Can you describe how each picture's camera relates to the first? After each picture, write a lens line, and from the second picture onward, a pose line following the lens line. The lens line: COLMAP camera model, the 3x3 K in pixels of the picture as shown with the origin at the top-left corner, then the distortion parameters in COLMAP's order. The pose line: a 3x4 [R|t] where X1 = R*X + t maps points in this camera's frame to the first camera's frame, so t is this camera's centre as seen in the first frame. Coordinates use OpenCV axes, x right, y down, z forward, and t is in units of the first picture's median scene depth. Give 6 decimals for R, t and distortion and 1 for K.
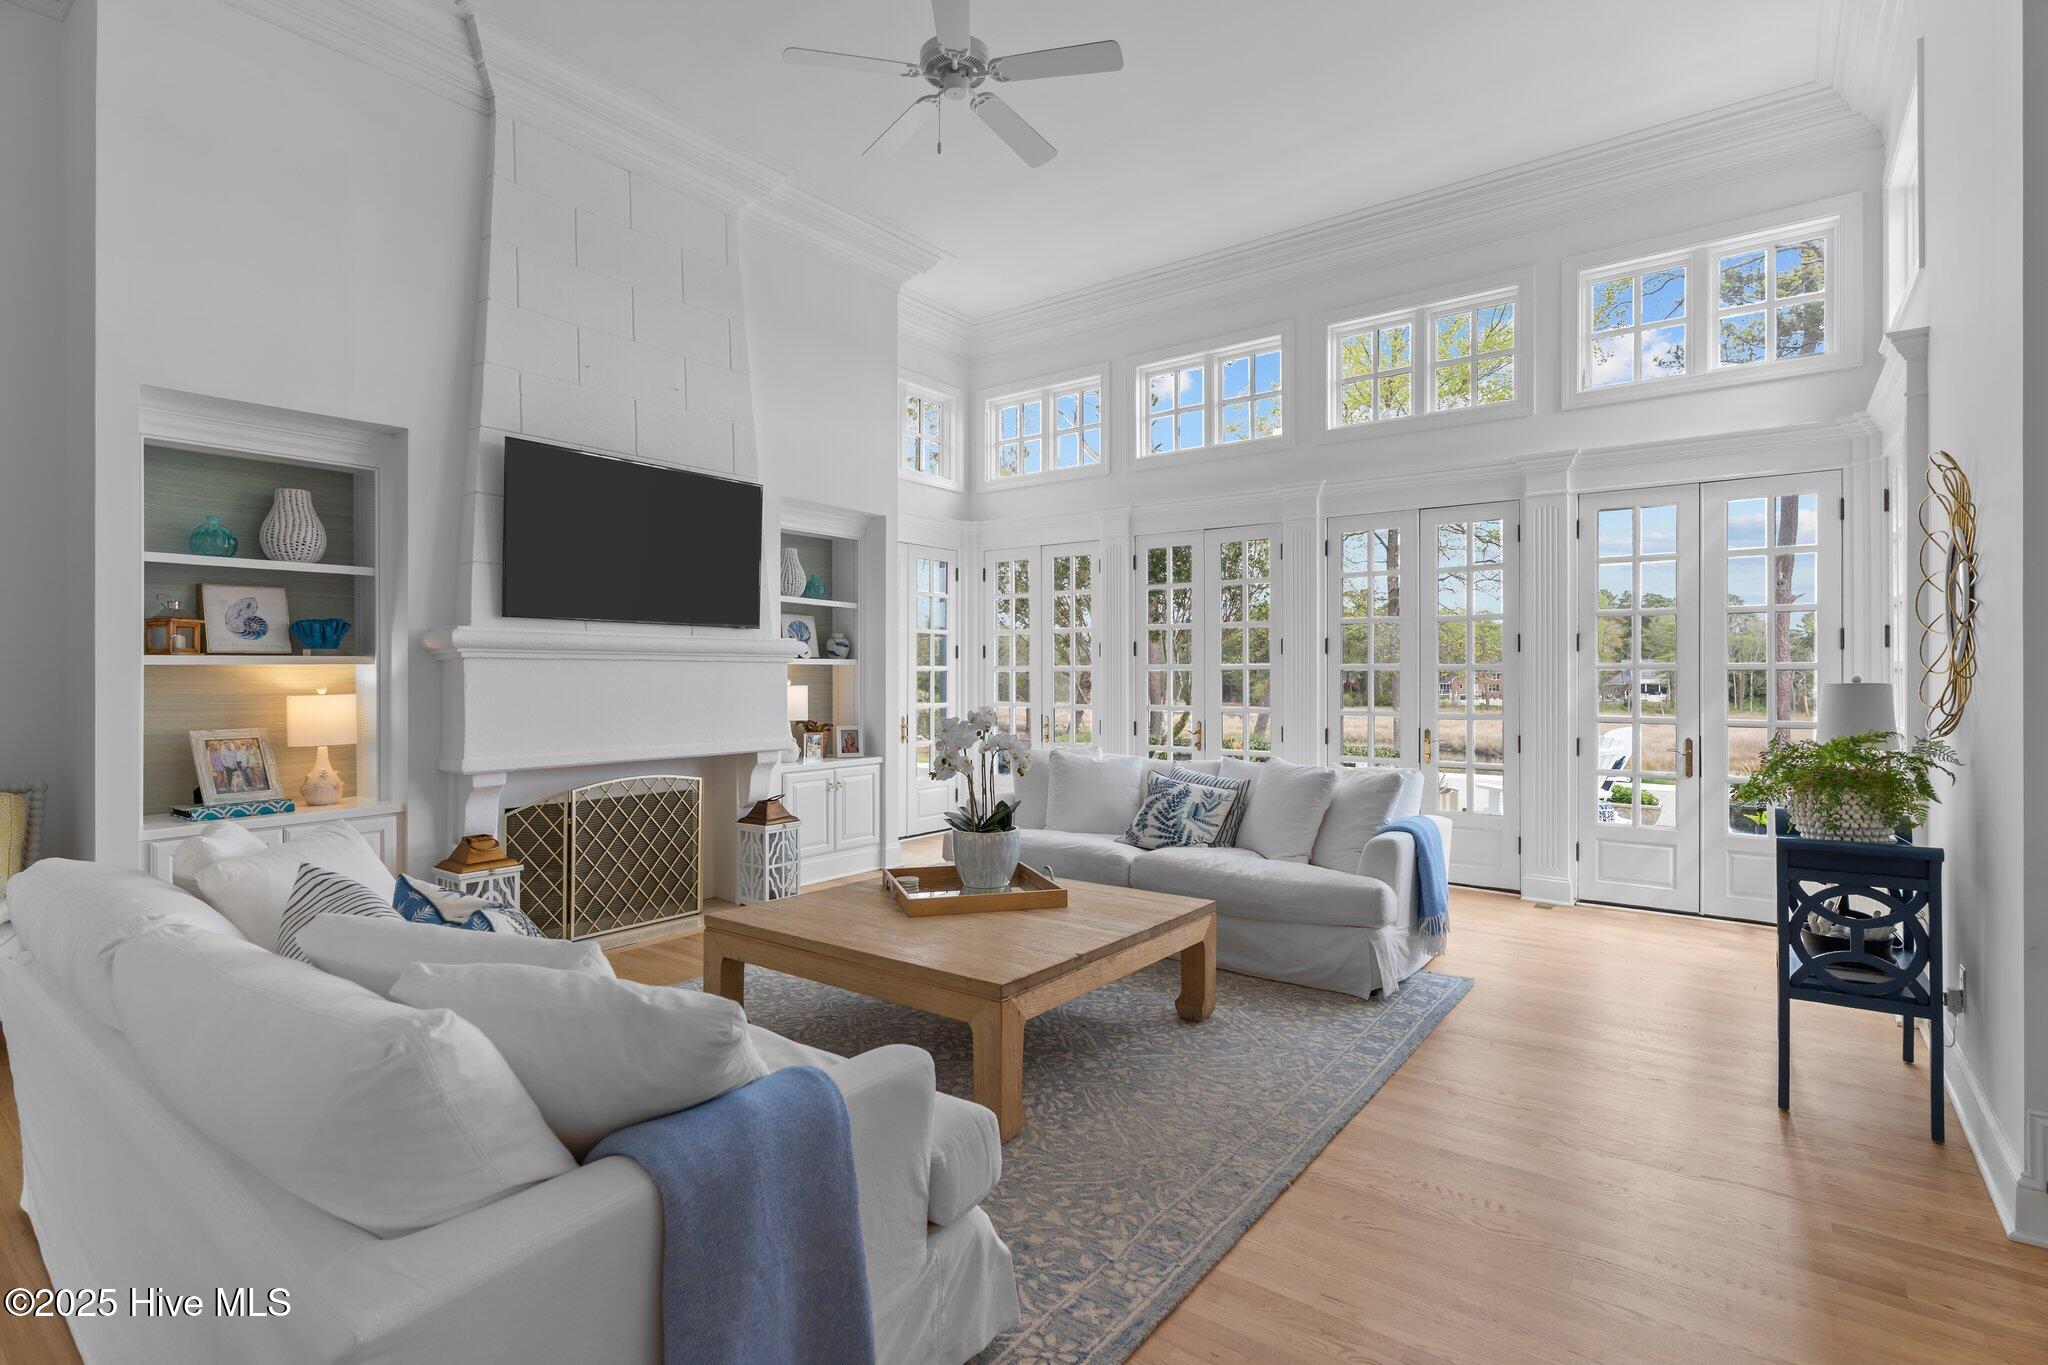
lens RADIAL K [[982.1, 0, 1024.0], [0, 982.1, 676.7], [0, 0, 1]] dist [0.003372, -0.000391]
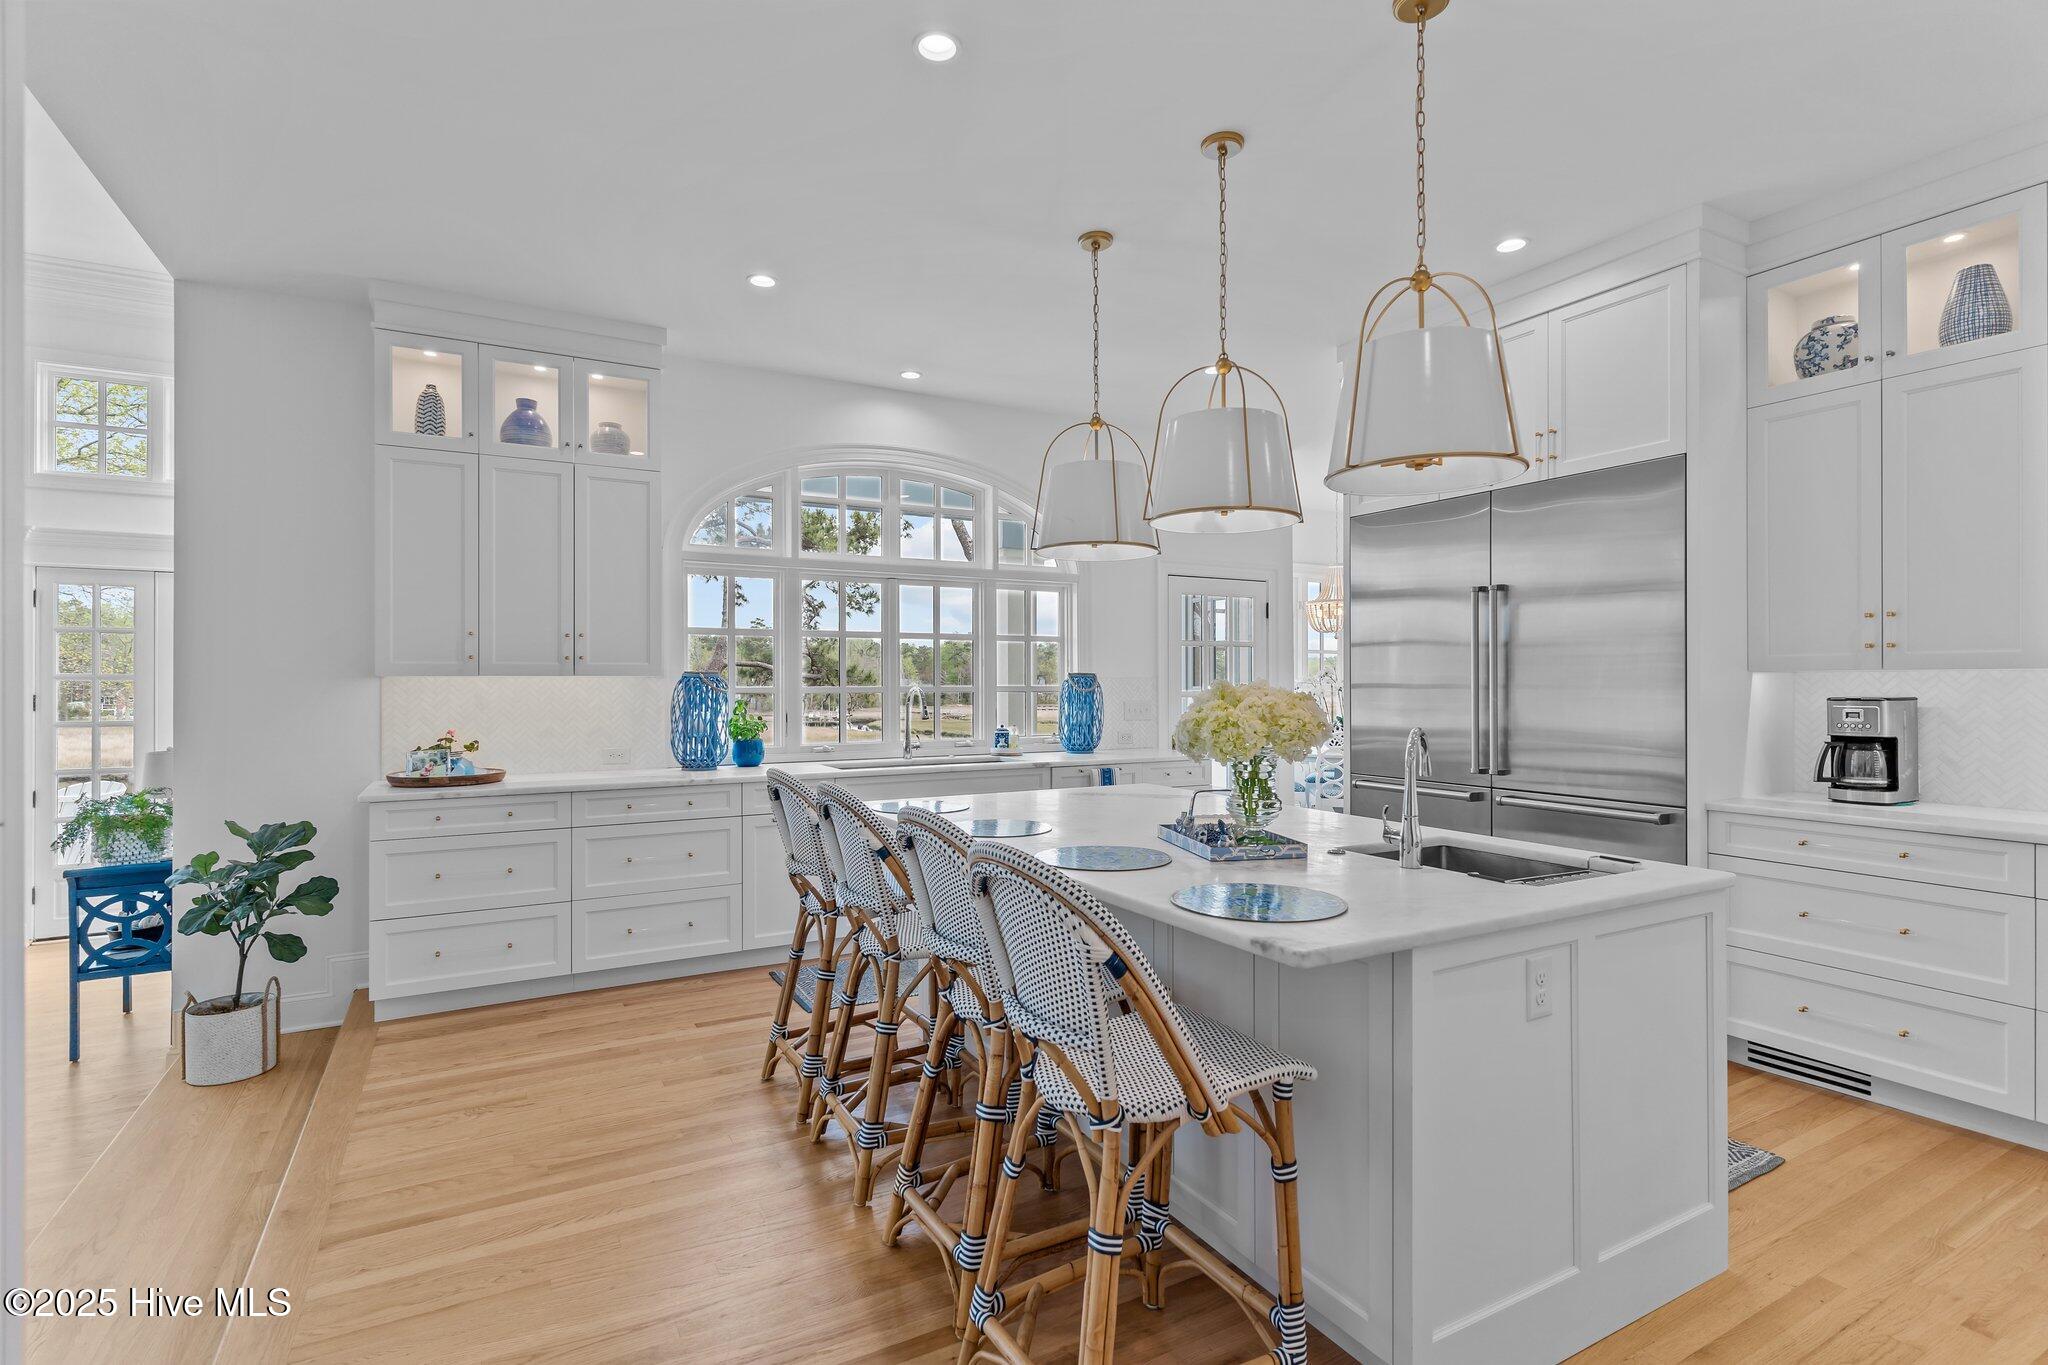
lens RADIAL K [[982.1, 0, 1017.7], [0, 982.1, 680.7], [0, 0, 1]] dist [0.003372, -0.000391]
pose [[0.402266, -0.000625, 0.915523, 0.020212], [0.005380, 0.999984, -0.001682, -0.066463], [-0.915507, 0.005602, 0.402263, -0.557722]]
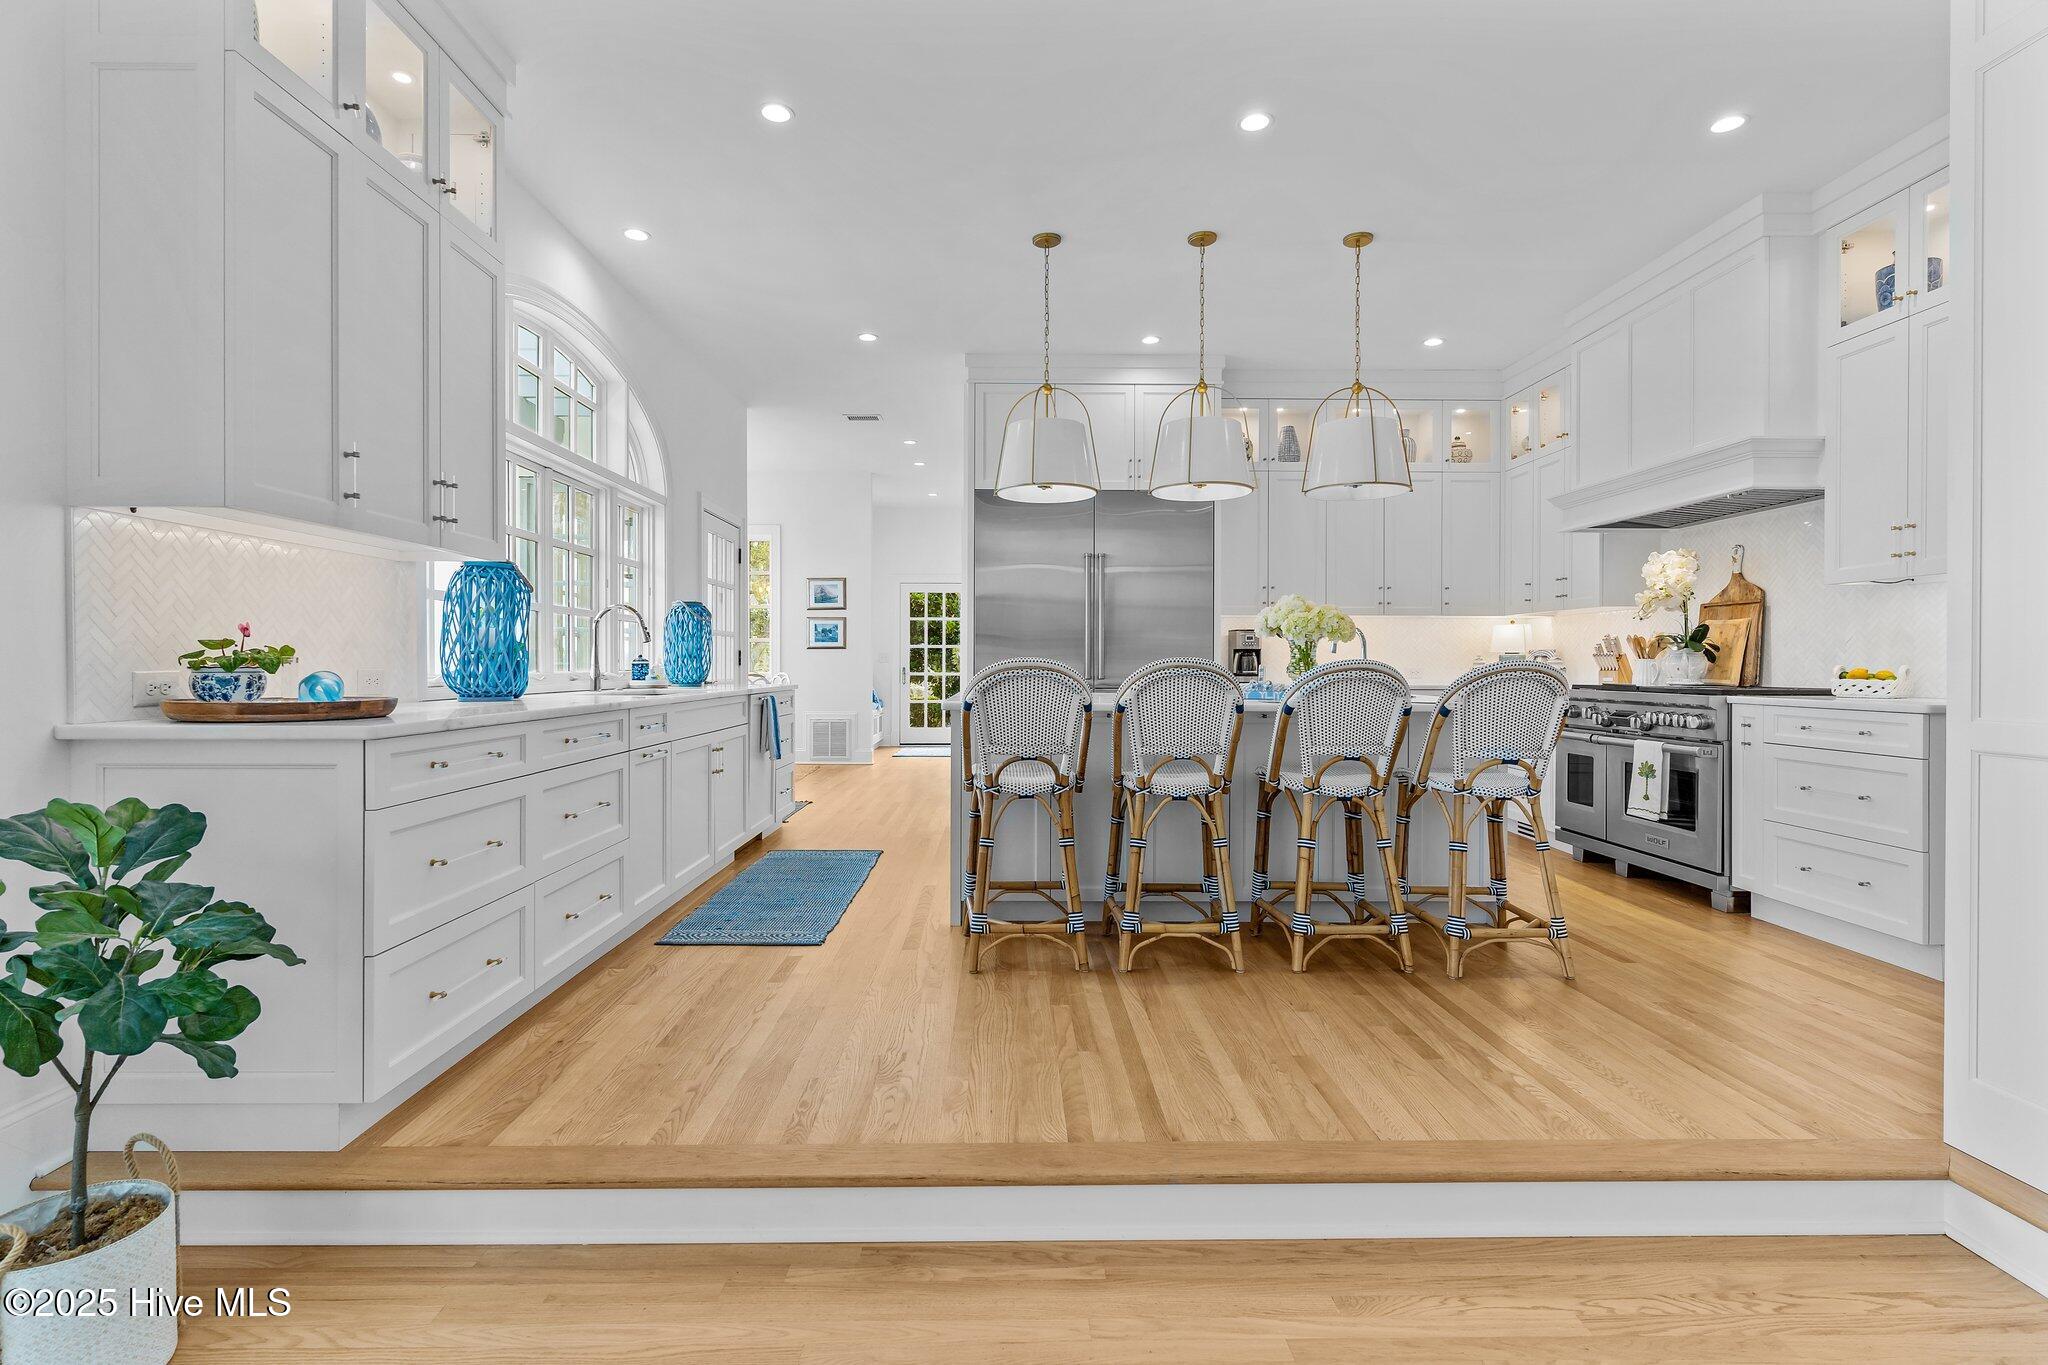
lens RADIAL K [[982.1, 0, 1012.7], [0, 982.1, 664.6], [0, 0, 1]] dist [0.003372, -0.000391]
pose [[-0.615417, -0.003678, 0.788193, 0.019993], [-0.001148, 0.999992, 0.003770, -0.001808], [-0.788201, 0.001415, -0.615416, 0.366847]]
